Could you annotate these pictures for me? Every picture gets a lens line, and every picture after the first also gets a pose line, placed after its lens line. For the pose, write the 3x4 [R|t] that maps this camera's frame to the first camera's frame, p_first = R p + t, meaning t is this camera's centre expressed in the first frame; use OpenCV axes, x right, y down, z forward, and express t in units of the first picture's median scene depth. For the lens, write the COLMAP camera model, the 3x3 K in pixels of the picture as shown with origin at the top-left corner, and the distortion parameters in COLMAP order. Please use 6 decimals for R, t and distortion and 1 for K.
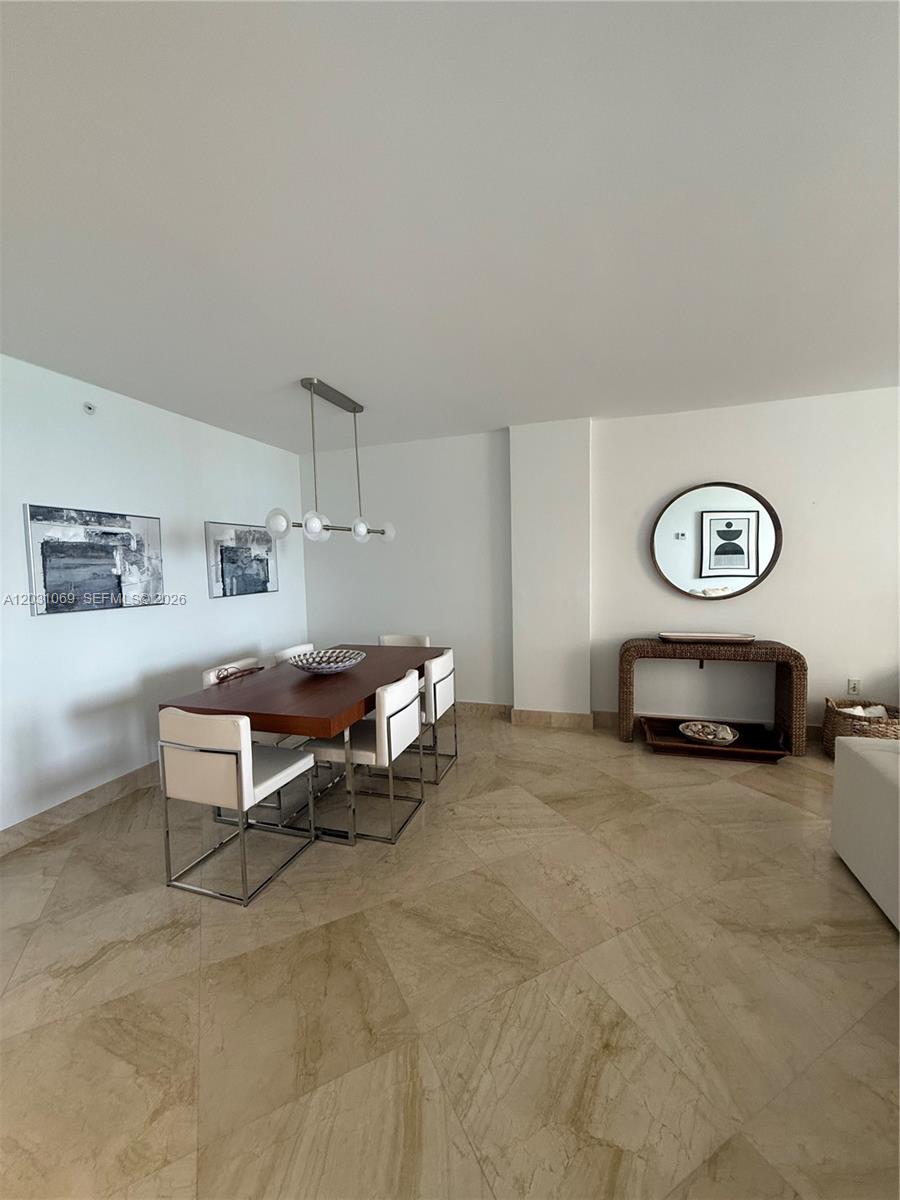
lens RADIAL K [[474.9, 0, 450.6], [0, 474.9, 601.0], [0, 0, 1]] dist [0.000204, 0.000363]
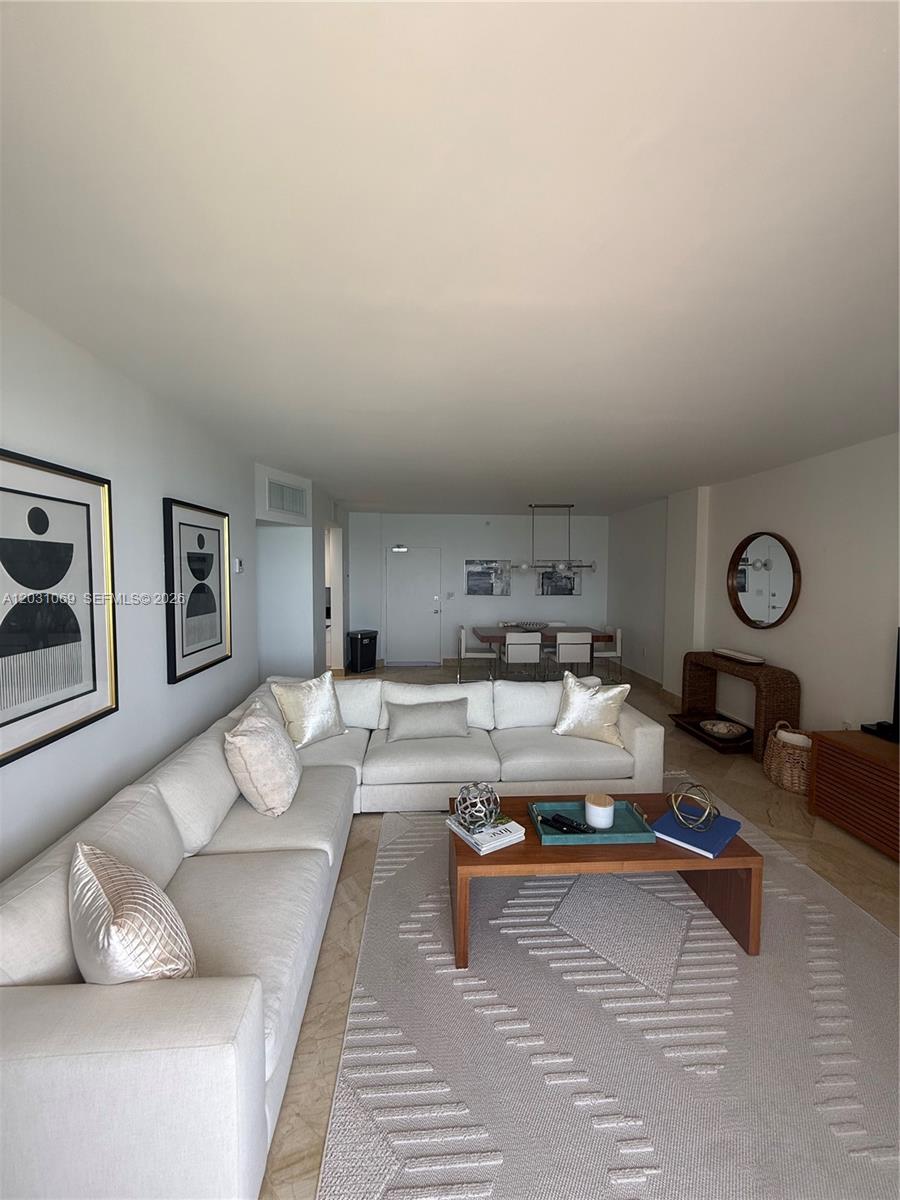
lens RADIAL K [[474.9, 0, 449.4], [0, 474.9, 597.2], [0, 0, 1]] dist [0.000204, 0.000363]
pose [[0.371697, 0.073272, -0.925458, 1.632151], [-0.087273, 0.995224, 0.043743, -0.069438], [0.924243, 0.064509, 0.376316, -0.215631]]
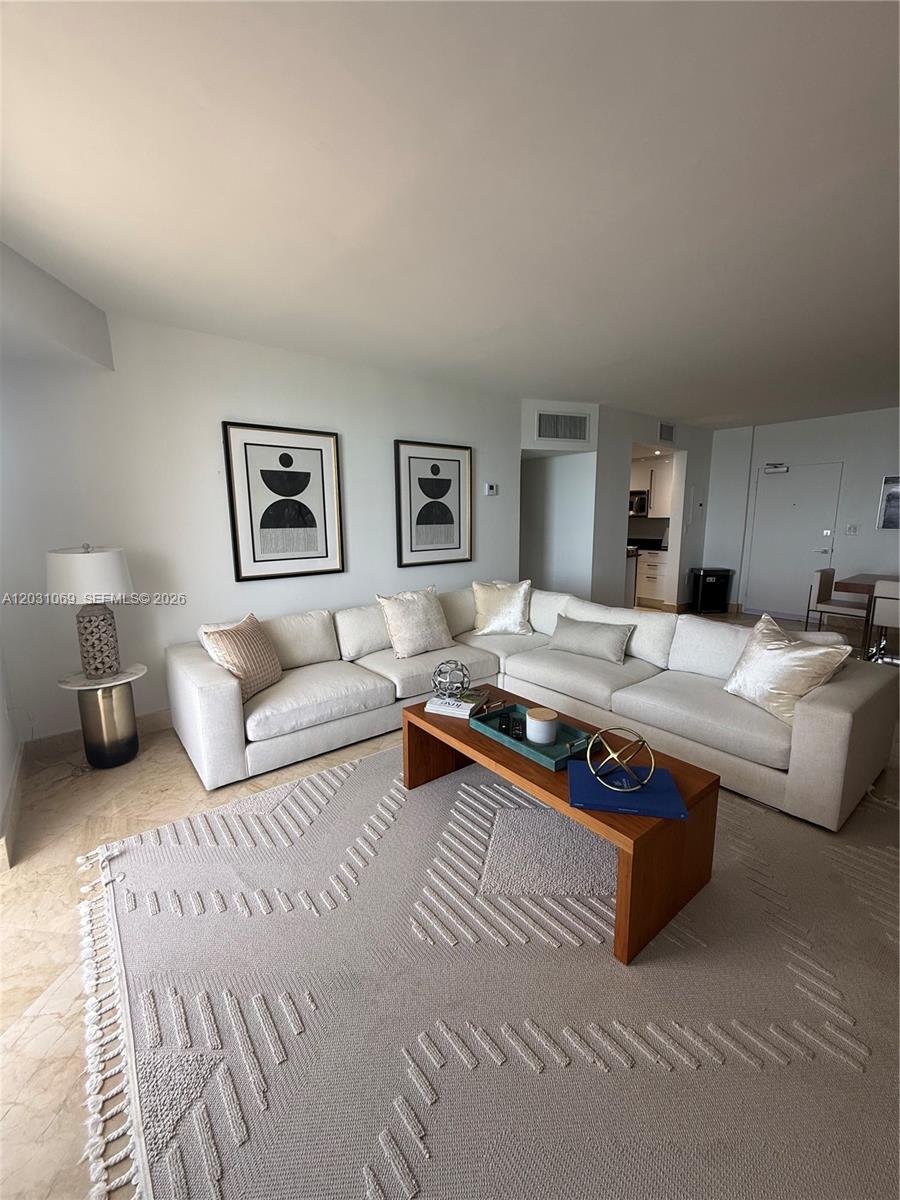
lens RADIAL K [[474.9, 0, 456.5], [0, 474.9, 602.0], [0, 0, 1]] dist [0.000204, 0.000363]
pose [[-0.547700, 0.171362, -0.818938, 1.649564], [-0.049243, 0.970502, 0.236011, -0.053486], [0.835224, 0.169590, -0.523106, 0.495546]]
